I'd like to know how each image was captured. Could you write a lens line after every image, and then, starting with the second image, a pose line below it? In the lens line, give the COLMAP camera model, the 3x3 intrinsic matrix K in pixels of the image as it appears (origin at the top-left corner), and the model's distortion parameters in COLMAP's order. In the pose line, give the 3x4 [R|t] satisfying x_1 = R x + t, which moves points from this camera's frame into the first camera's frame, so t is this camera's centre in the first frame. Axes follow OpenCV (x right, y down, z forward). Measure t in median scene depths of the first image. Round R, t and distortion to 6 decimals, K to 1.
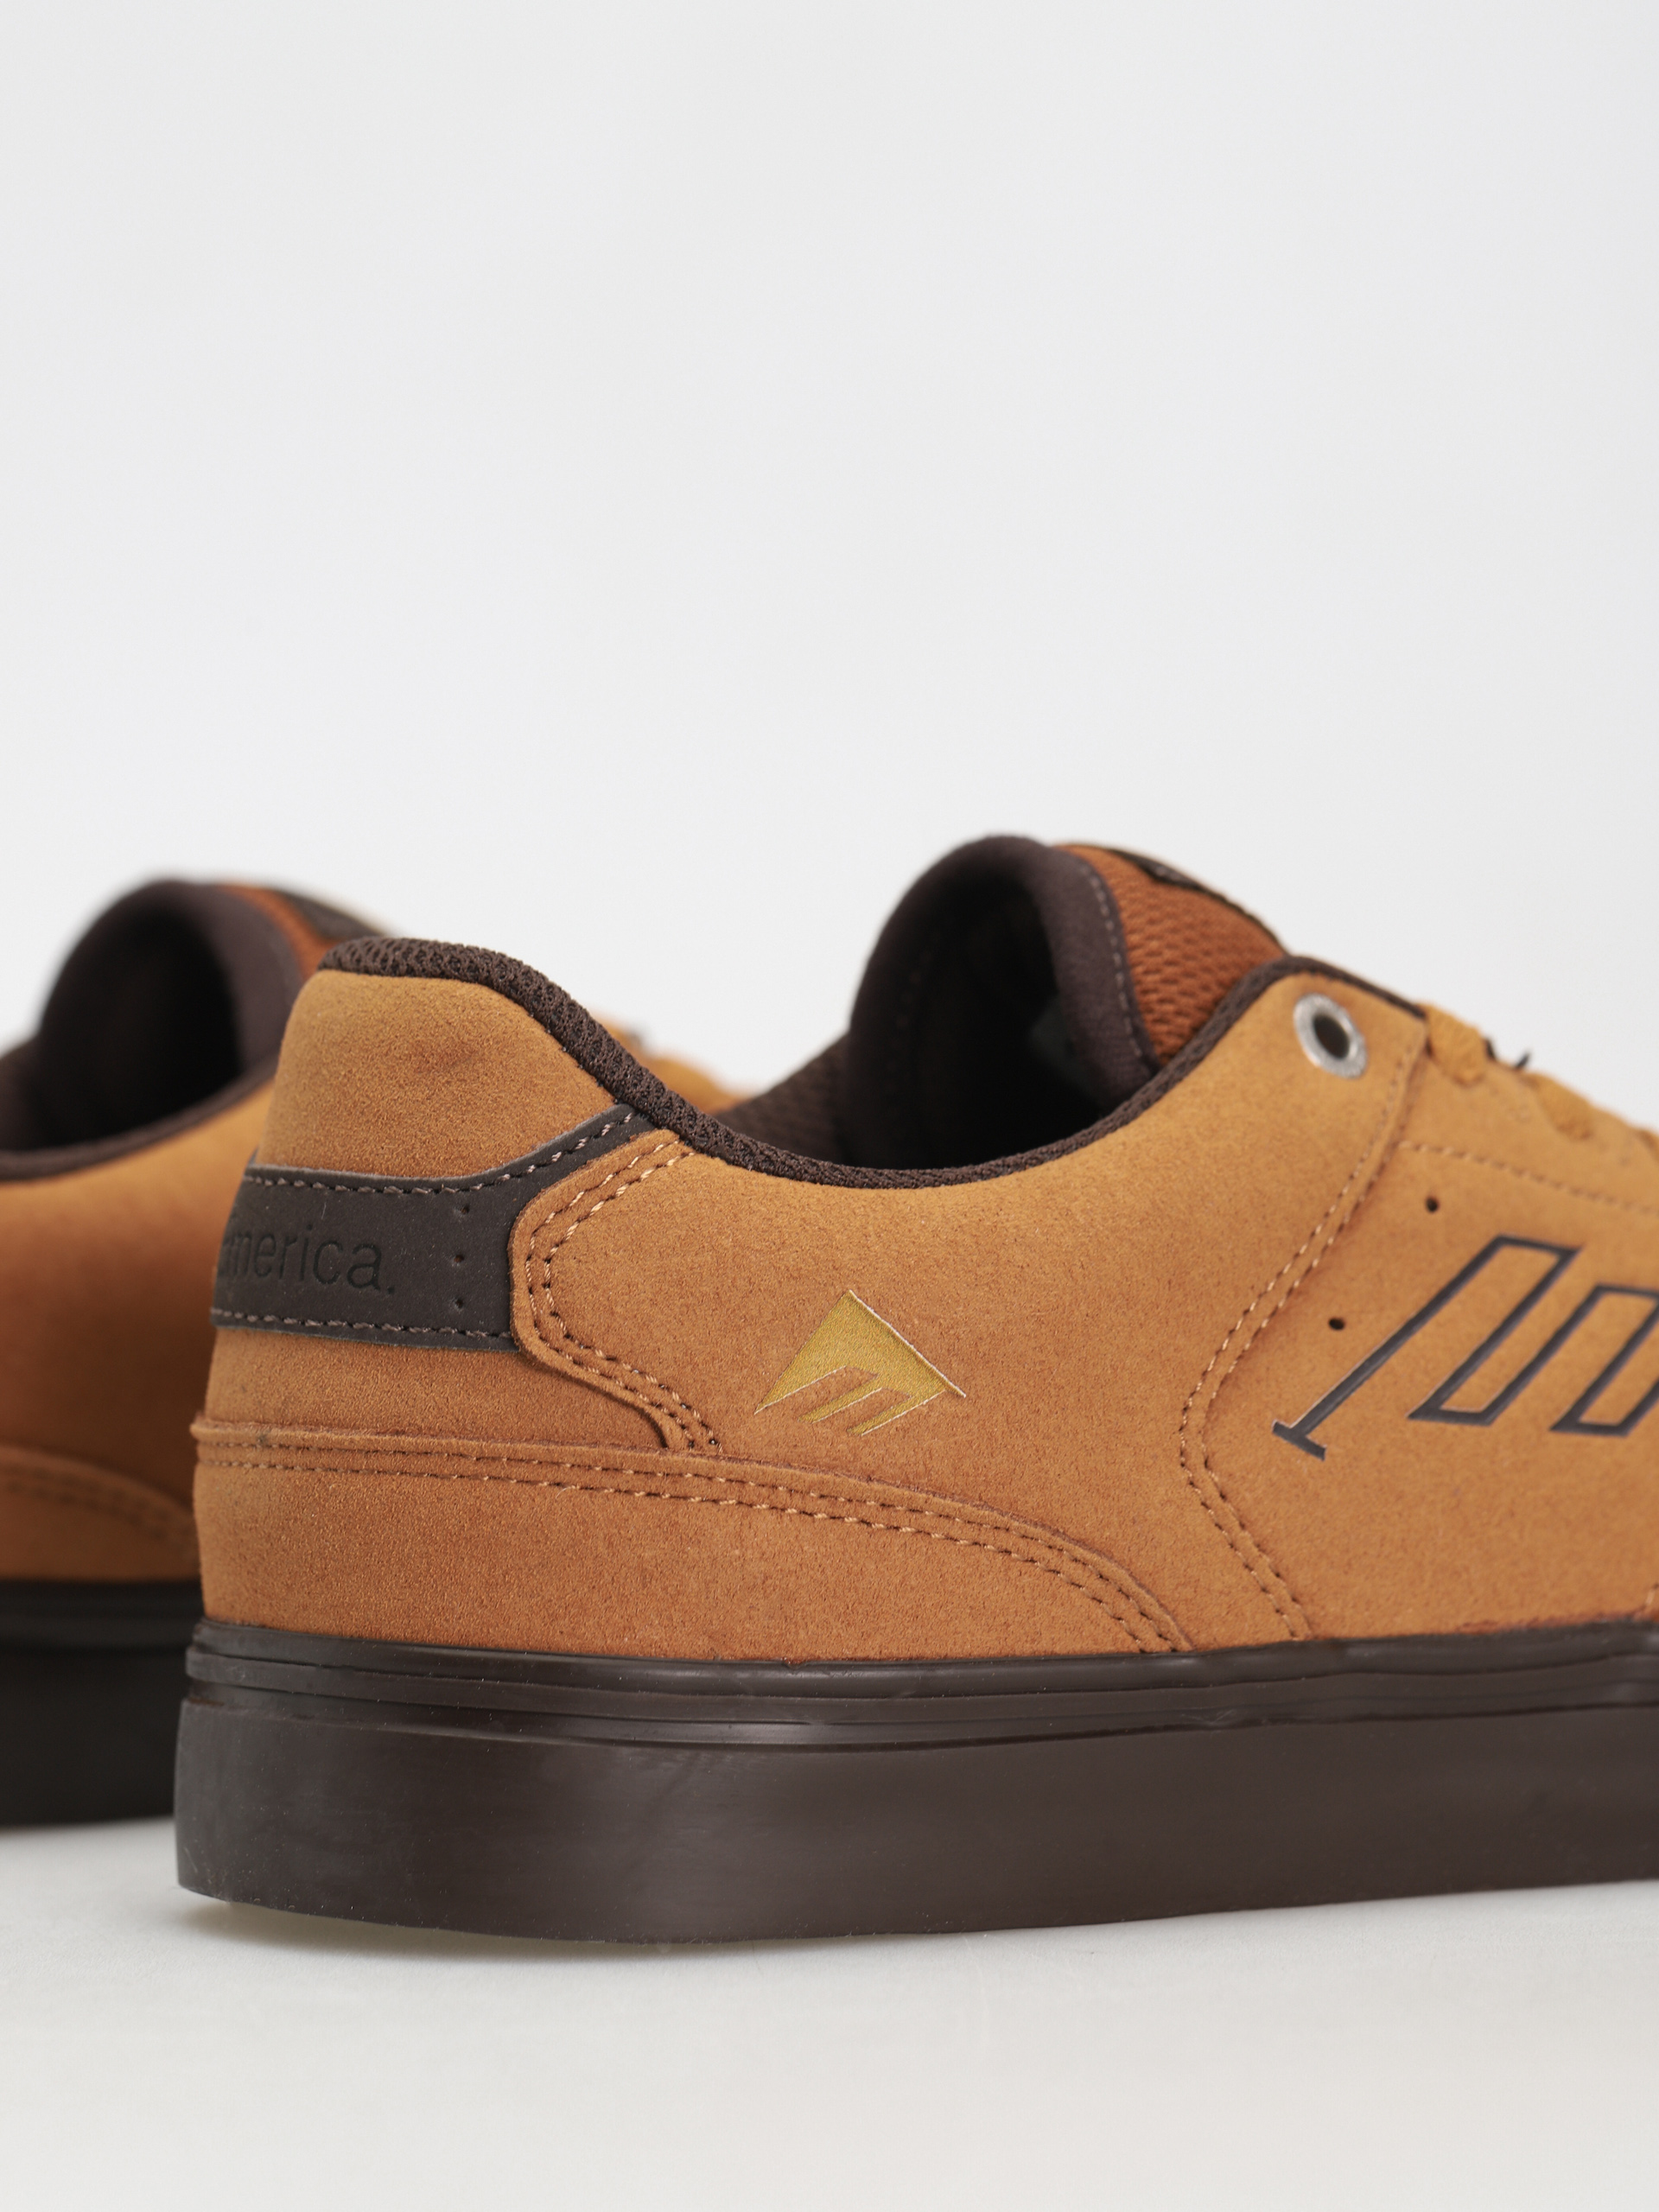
lens RADIAL K [[7680.1, 0, 829.5], [0, 7680.1, 1106.0], [0, 0, 1]] dist [-0.125881, 1.028719]
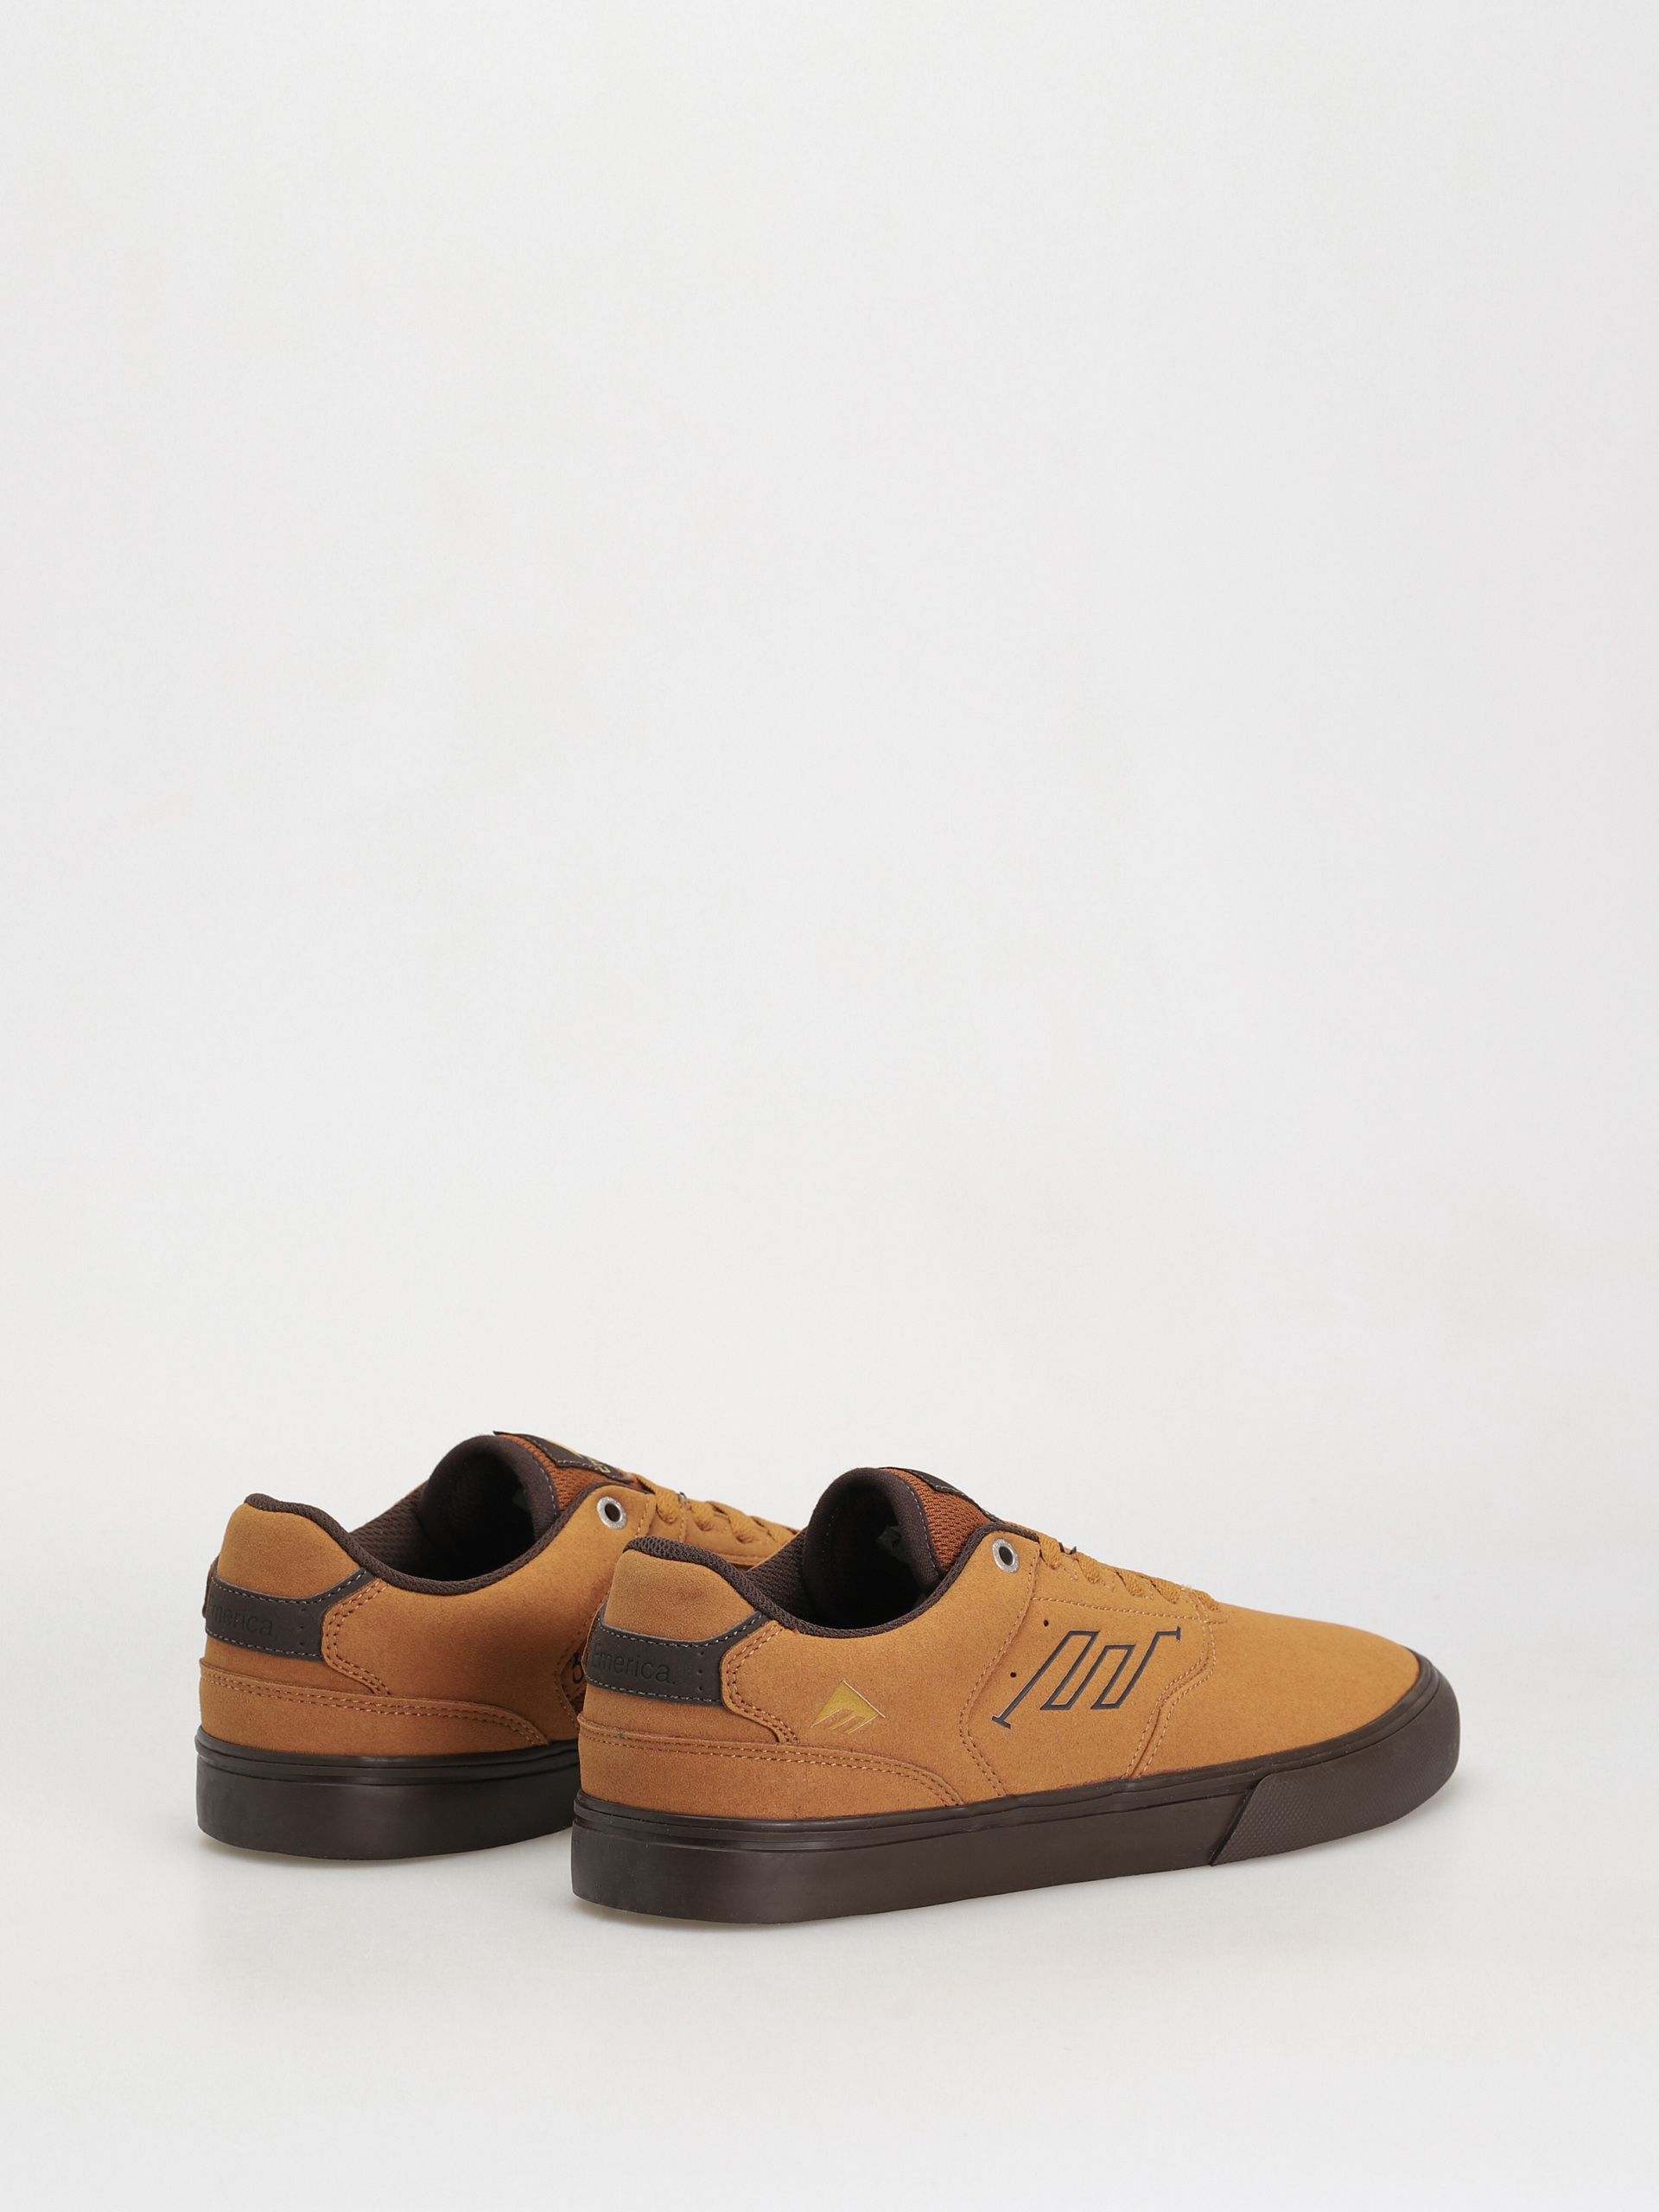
lens RADIAL K [[7680.1, 0, 829.5], [0, 7680.1, 1106.0], [0, 0, 1]] dist [-0.125881, 1.028719]
pose [[0.992764, -0.007163, 0.119866, -0.319323], [-0.002290, 0.996908, 0.078545, -0.383242], [-0.120058, -0.078251, 0.989678, -1.625018]]
